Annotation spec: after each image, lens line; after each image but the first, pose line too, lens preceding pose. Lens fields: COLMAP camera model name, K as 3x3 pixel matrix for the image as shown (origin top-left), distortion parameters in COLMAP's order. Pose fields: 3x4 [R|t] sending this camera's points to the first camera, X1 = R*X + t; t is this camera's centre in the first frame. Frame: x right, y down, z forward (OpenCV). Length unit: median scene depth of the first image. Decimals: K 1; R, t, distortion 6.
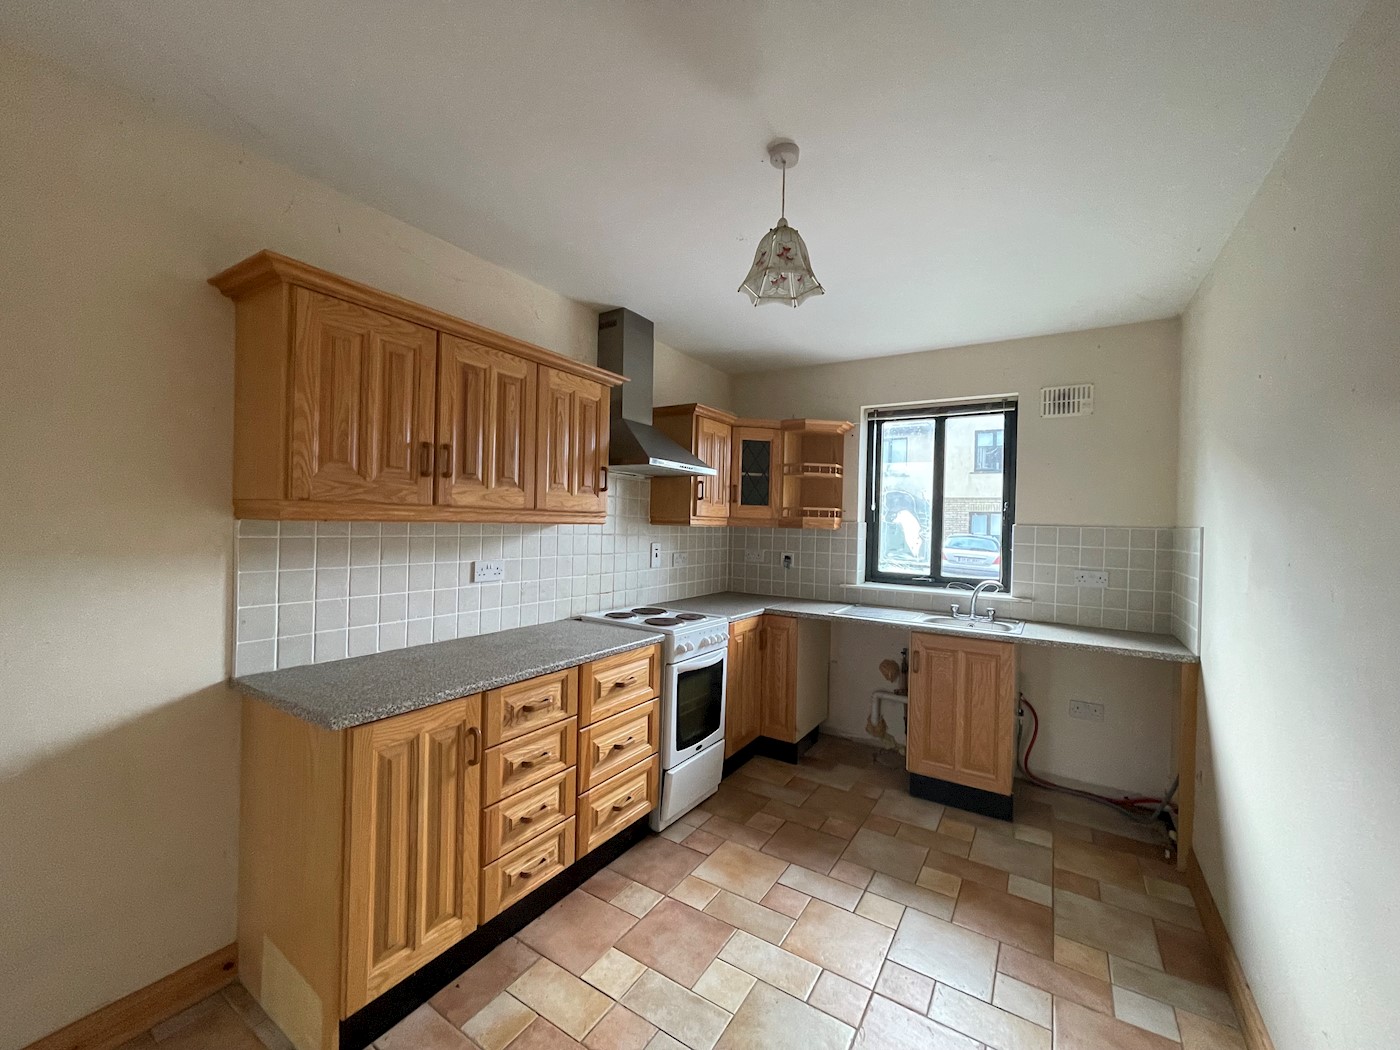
lens RADIAL K [[564.9, 0, 696.2], [0, 564.9, 524.5], [0, 0, 1]] dist [-0.001153, 0.000501]
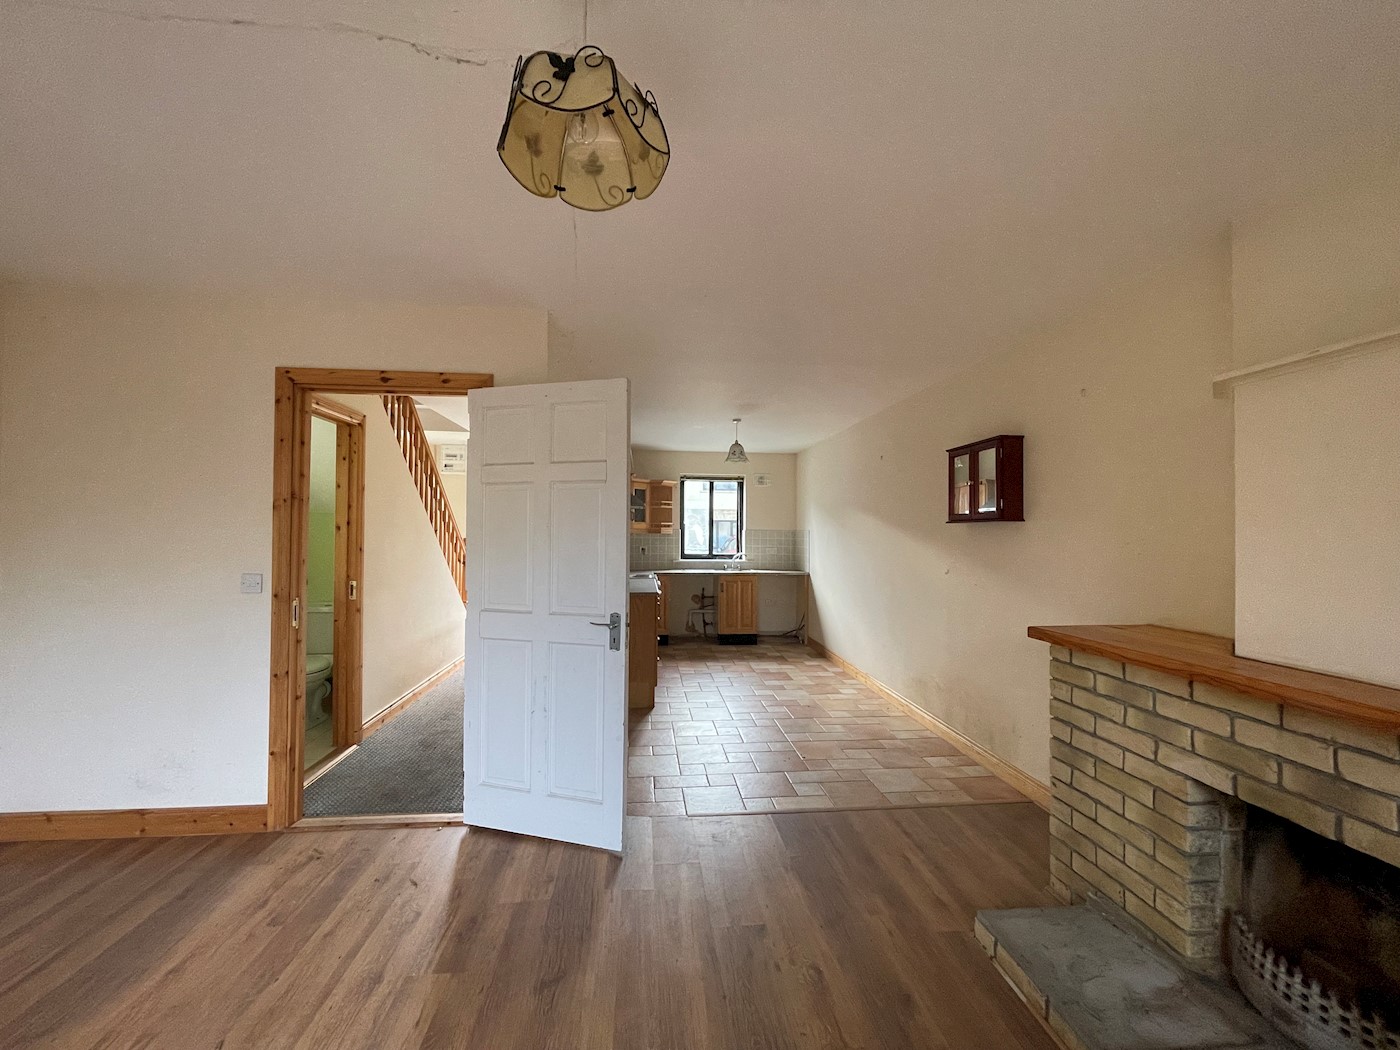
lens RADIAL K [[562.3, 0, 697.1], [0, 562.3, 527.3], [0, 0, 1]] dist [0.001444, 0.000099]
pose [[0.786447, -0.011294, 0.617554, -1.003474], [0.014180, 0.999899, 0.000228, -0.013958], [-0.617494, 0.008578, 0.786529, -0.703146]]
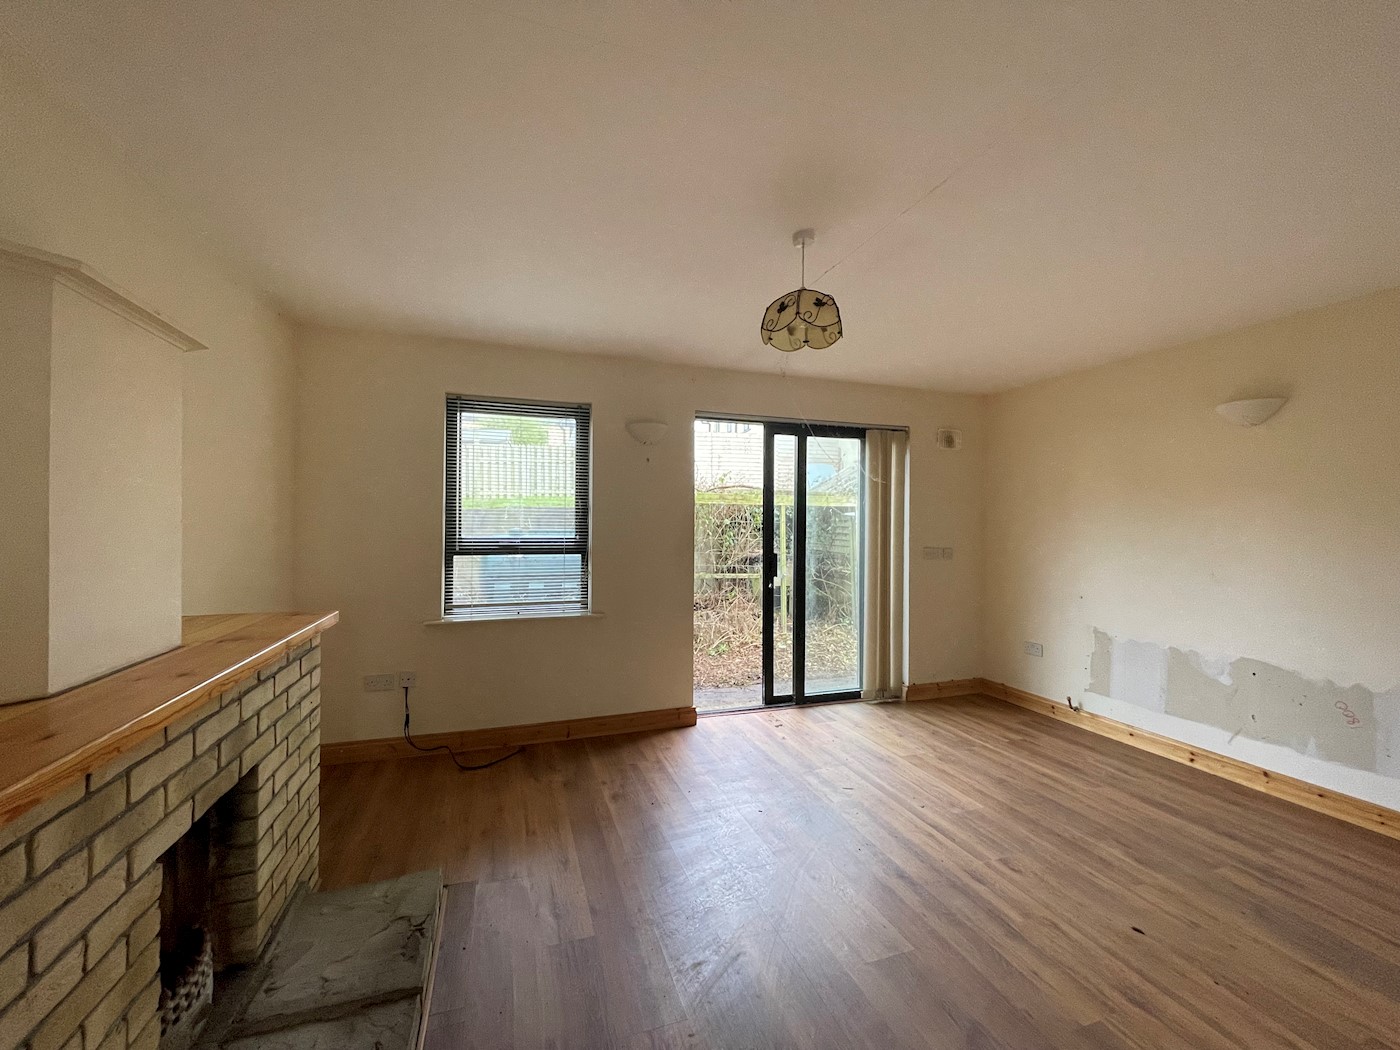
lens RADIAL K [[564.9, 0, 696.2], [0, 564.9, 524.5], [0, 0, 1]] dist [-0.001153, 0.000501]
pose [[-0.623055, -0.030808, -0.781571, -0.289881], [-0.027329, 0.999471, -0.017611, 0.004284], [0.781701, 0.010387, -0.623567, -0.108211]]
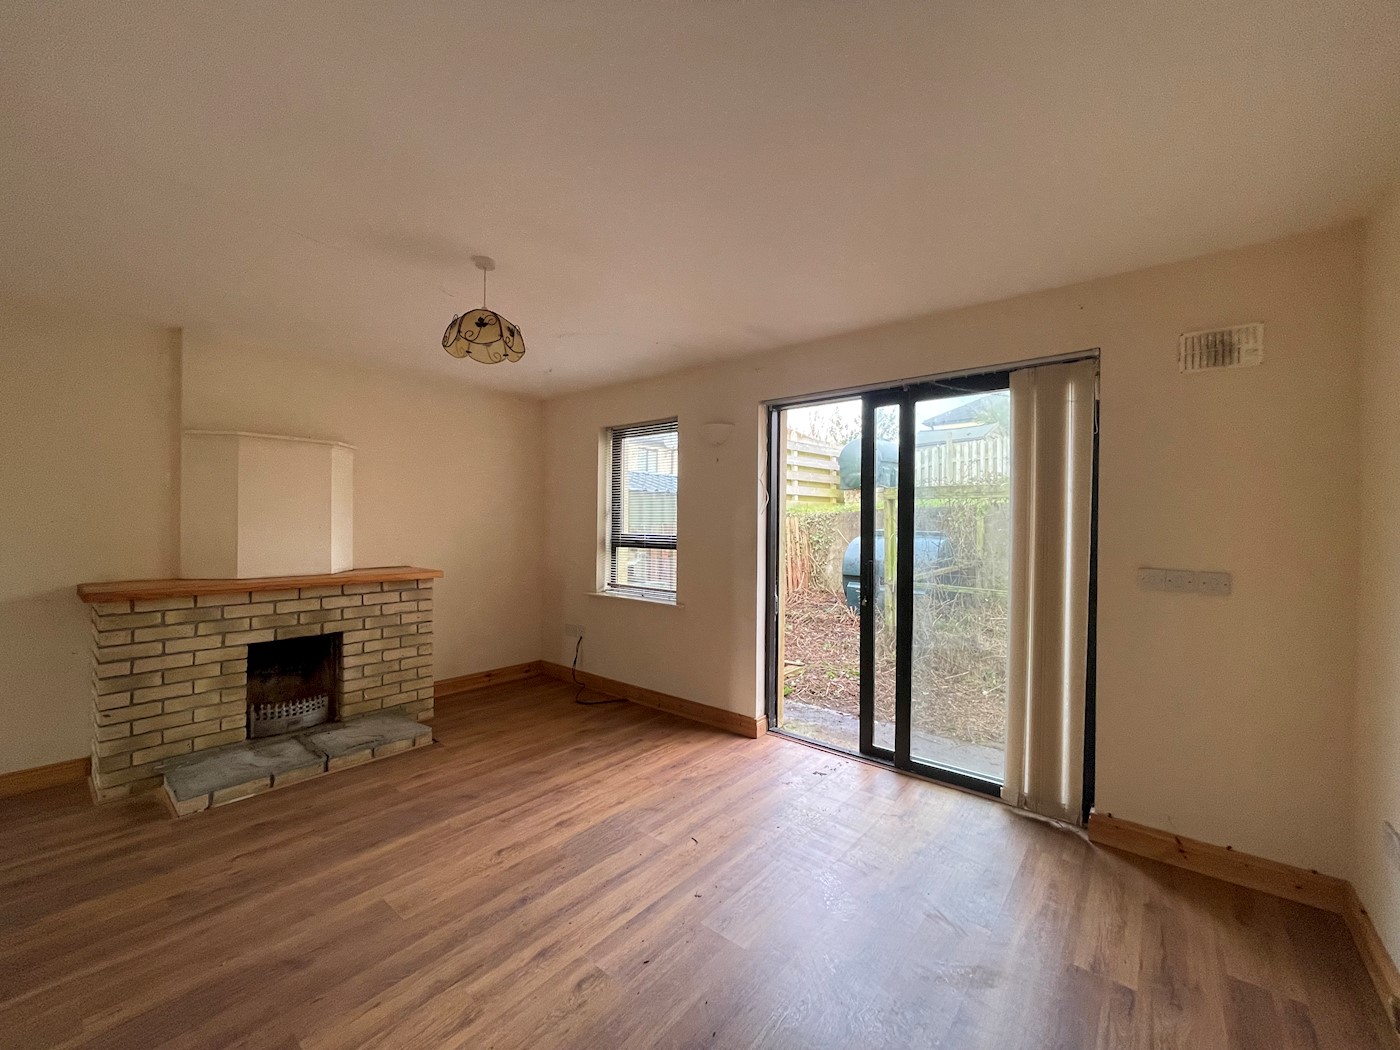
lens RADIAL K [[564.9, 0, 696.2], [0, 564.9, 524.5], [0, 0, 1]] dist [-0.001153, 0.000501]
pose [[-0.990795, -0.034126, 0.131000, -1.218261], [-0.032956, 0.999395, 0.011086, -0.022580], [-0.131299, 0.006666, -0.991320, 0.253128]]
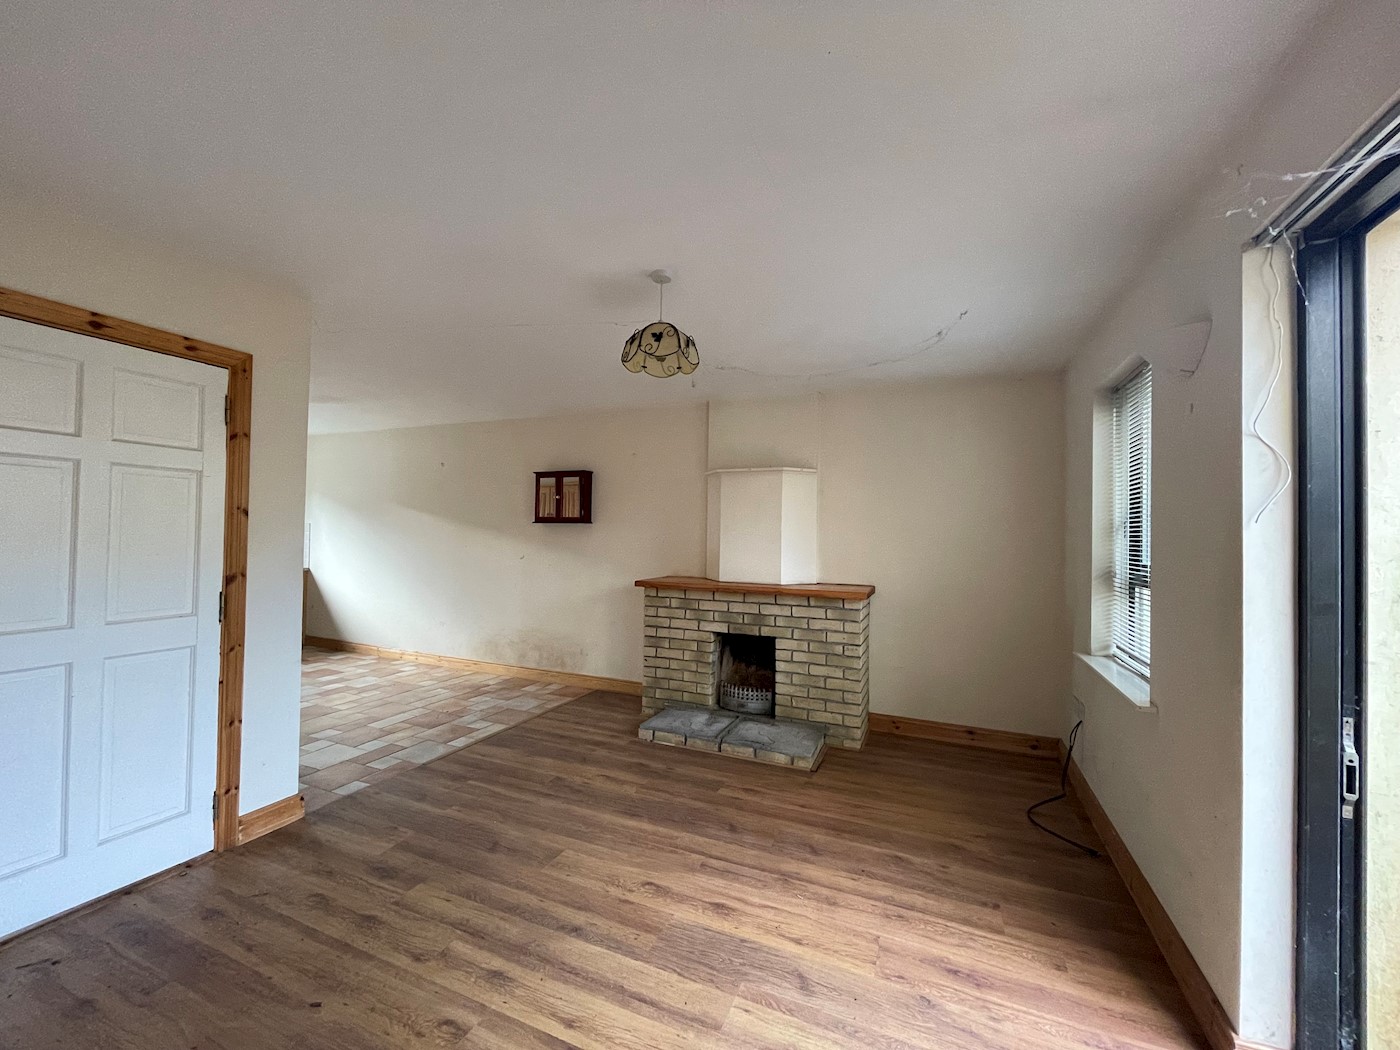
lens RADIAL K [[564.9, 0, 696.2], [0, 564.9, 524.5], [0, 0, 1]] dist [-0.001153, 0.000501]
pose [[-0.155708, -0.011075, 0.987741, -1.559015], [-0.016365, 0.999829, 0.008631, -0.029994], [-0.987668, -0.014821, -0.155862, -0.351550]]
